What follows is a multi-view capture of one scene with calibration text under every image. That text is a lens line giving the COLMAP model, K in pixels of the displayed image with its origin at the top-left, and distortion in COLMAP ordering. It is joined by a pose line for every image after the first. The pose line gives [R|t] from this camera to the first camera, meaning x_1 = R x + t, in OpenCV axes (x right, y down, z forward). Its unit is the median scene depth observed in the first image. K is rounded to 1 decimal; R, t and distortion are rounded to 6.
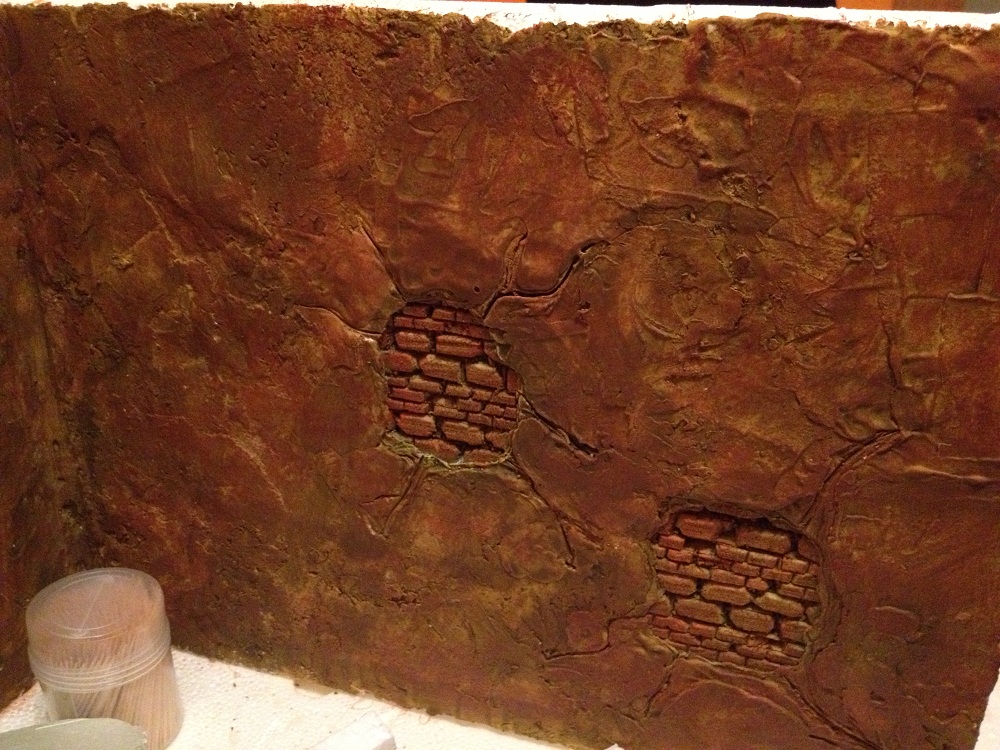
lens RADIAL K [[942.4, 0, 481.6], [0, 942.4, 368.8], [0, 0, 1]] dist [0.006036, 0.000000]
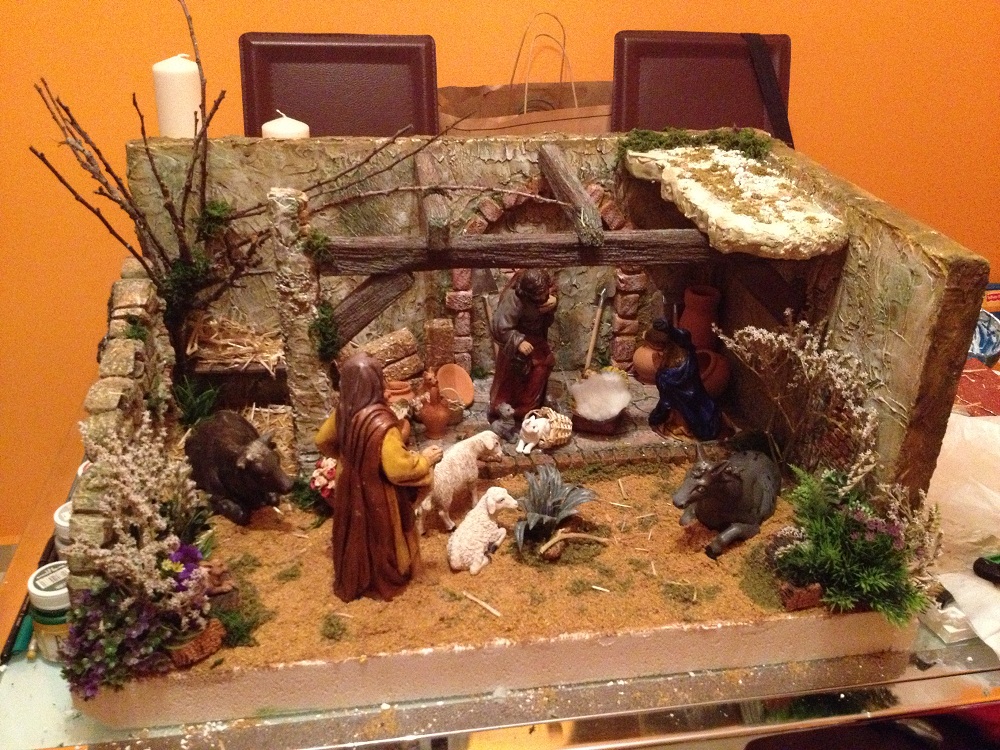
lens RADIAL K [[942.4, 0, 491.0], [0, 942.4, 380.5], [0, 0, 1]] dist [0.006036, 0.000000]
pose [[0.490401, 0.411673, -0.768135, 1.671544], [-0.382357, 0.893673, 0.234845, -0.119393], [0.783141, 0.178533, 0.595664, -1.227965]]
